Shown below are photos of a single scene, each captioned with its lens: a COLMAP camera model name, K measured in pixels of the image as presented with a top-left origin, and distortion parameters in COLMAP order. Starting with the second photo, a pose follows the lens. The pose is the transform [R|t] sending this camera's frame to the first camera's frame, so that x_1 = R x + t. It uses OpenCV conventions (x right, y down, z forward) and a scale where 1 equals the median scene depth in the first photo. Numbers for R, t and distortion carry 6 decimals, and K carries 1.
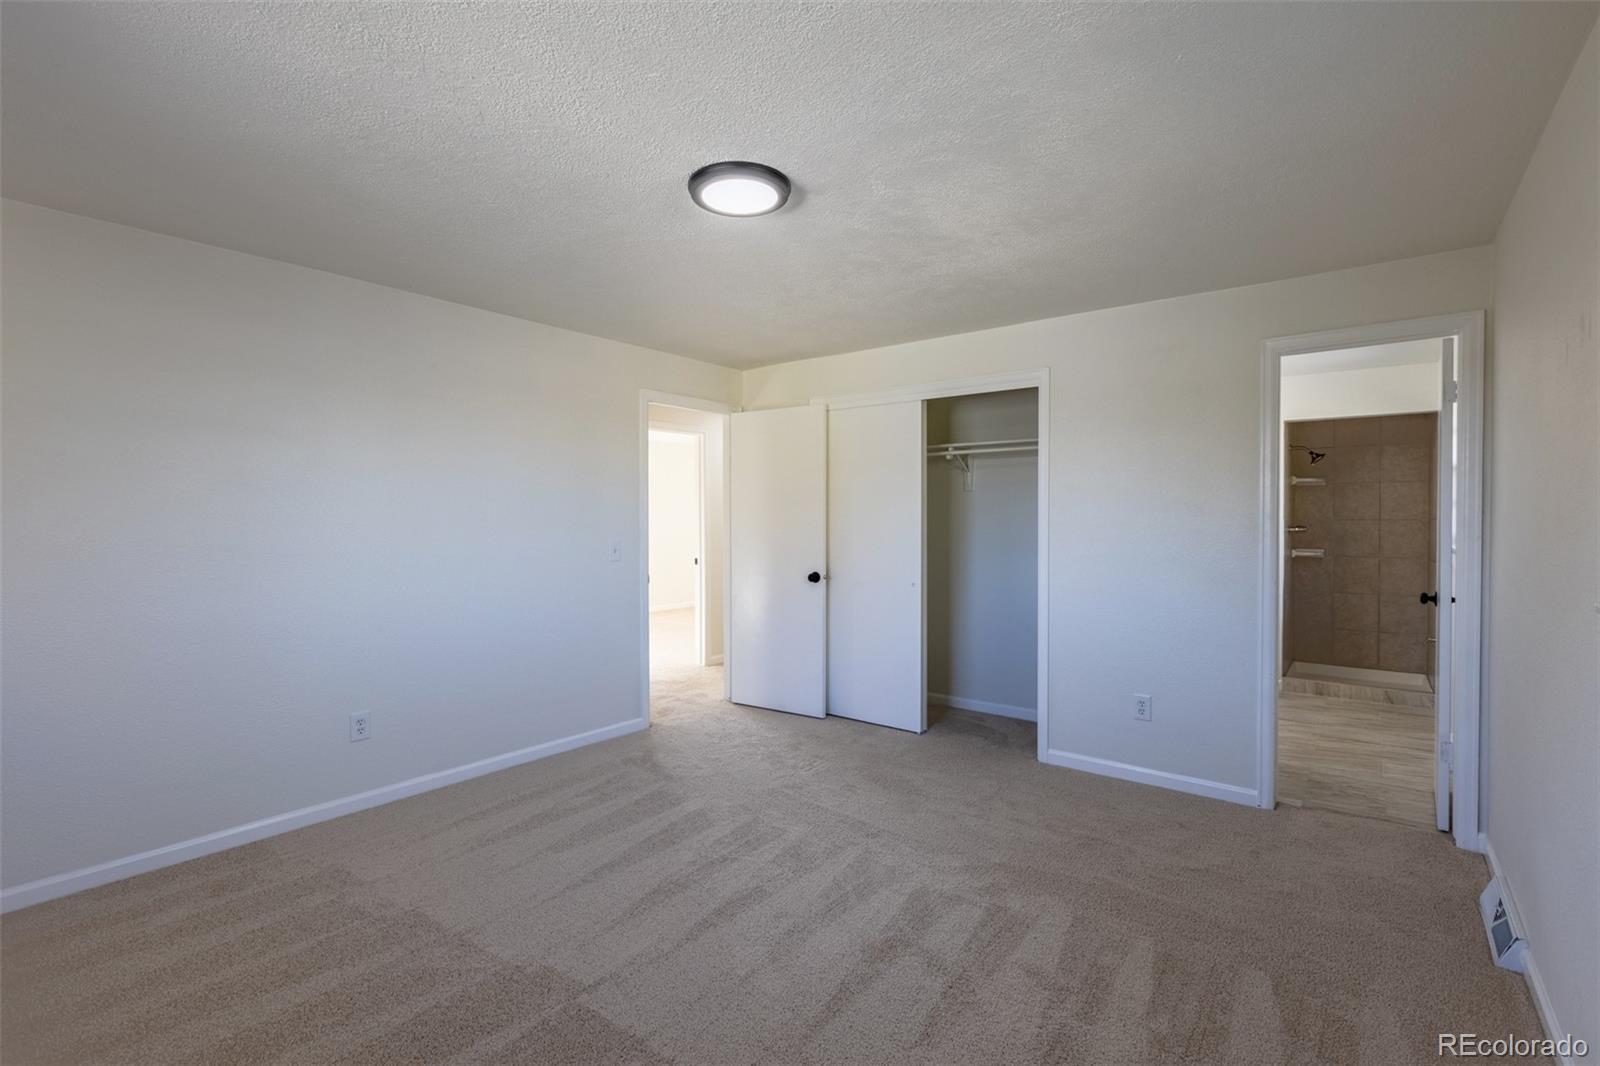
lens RADIAL K [[720.8, 0, 810.7], [0, 720.8, 524.1], [0, 0, 1]] dist [0.002712, -0.001827]
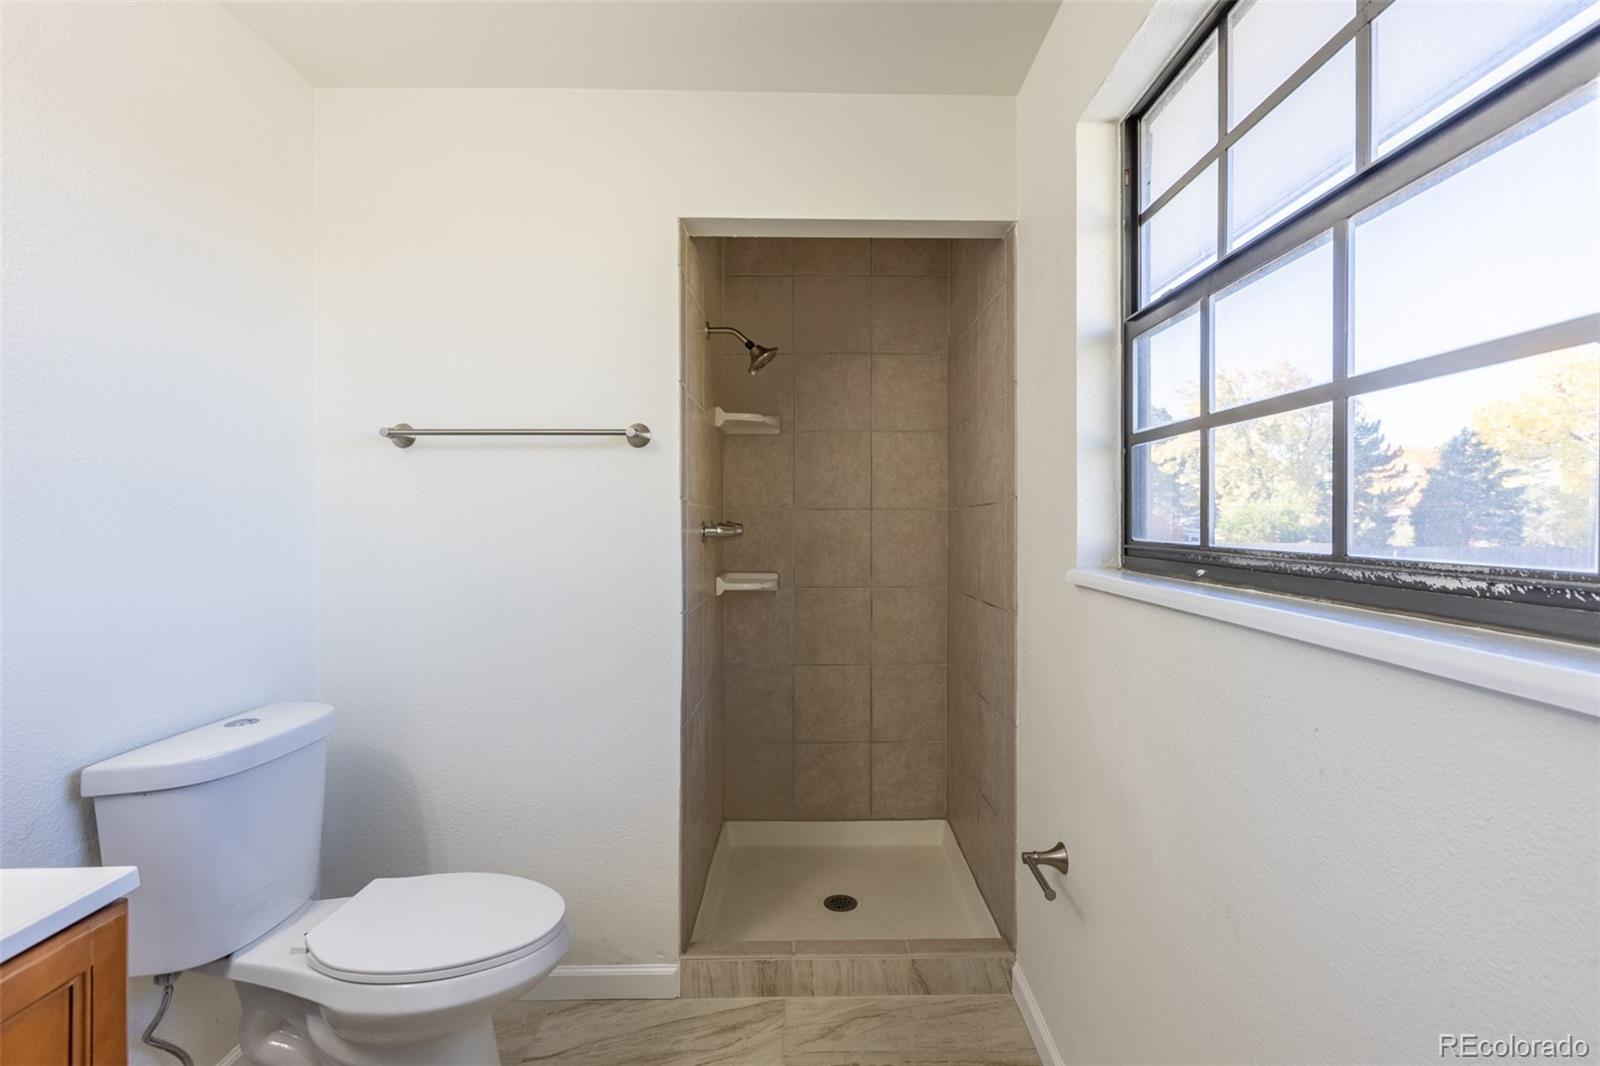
lens RADIAL K [[720.8, 0, 806.2], [0, 720.8, 528.9], [0, 0, 1]] dist [0.002712, -0.001827]
pose [[0.793662, -0.005850, 0.608331, 0.462505], [0.007690, 0.999970, -0.000417, 0.007040], [-0.608310, 0.005009, 0.793683, 0.645854]]
